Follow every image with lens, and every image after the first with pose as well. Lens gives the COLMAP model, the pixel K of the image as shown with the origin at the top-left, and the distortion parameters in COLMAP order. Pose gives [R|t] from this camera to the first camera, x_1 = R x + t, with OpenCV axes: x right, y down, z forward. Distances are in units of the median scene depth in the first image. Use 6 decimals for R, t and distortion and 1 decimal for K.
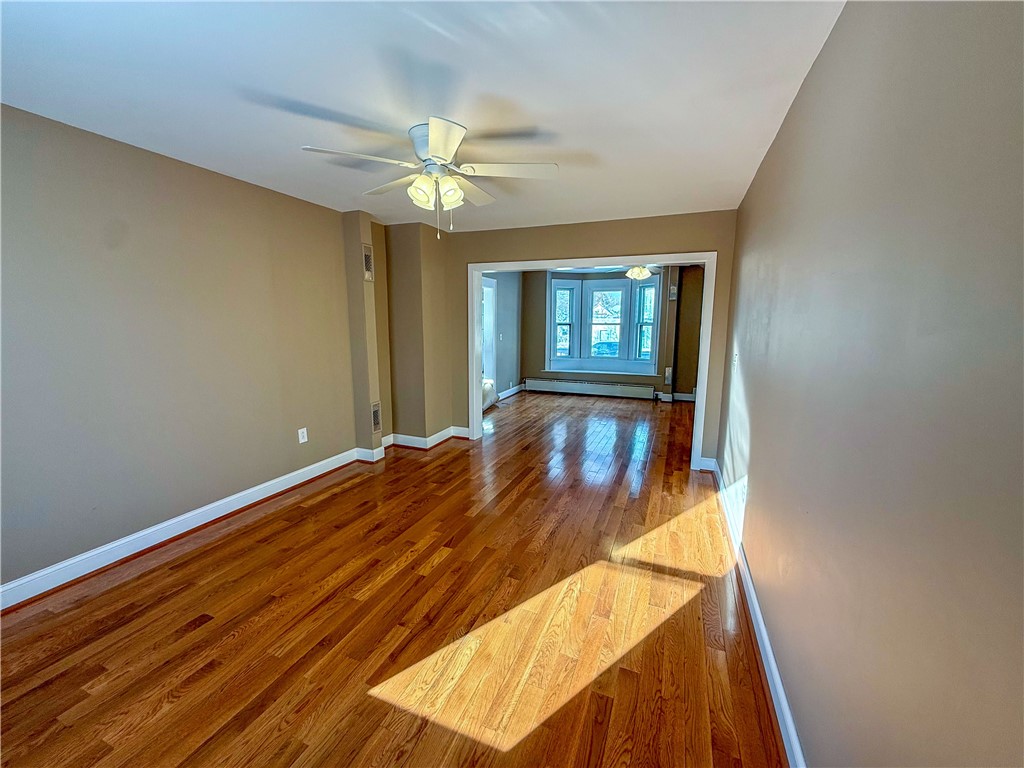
lens RADIAL K [[418.1, 0, 509.7], [0, 418.1, 384.6], [0, 0, 1]] dist [-0.001677, -0.000171]
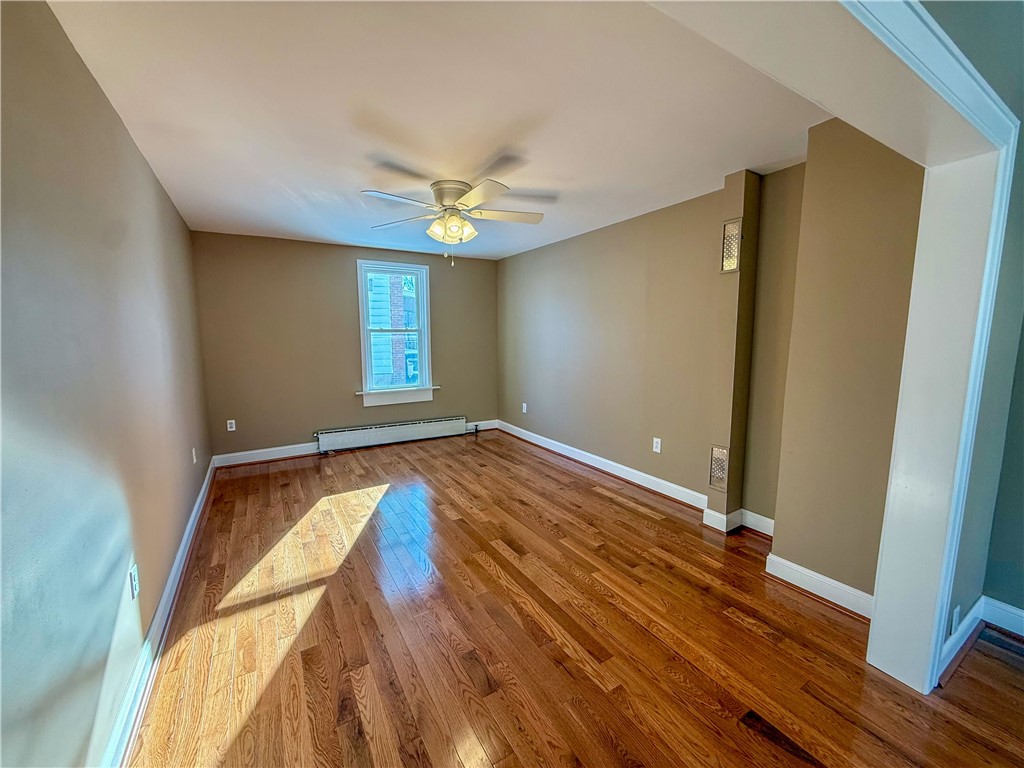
lens RADIAL K [[401.7, 0, 498.2], [0, 401.7, 382.3], [0, 0, 1]] dist [-0.001204, -0.000112]
pose [[-0.610771, 0.090709, -0.786594, 0.641253], [-0.118181, 0.971846, 0.203836, -0.234651], [0.782938, 0.217458, -0.582856, 1.657134]]
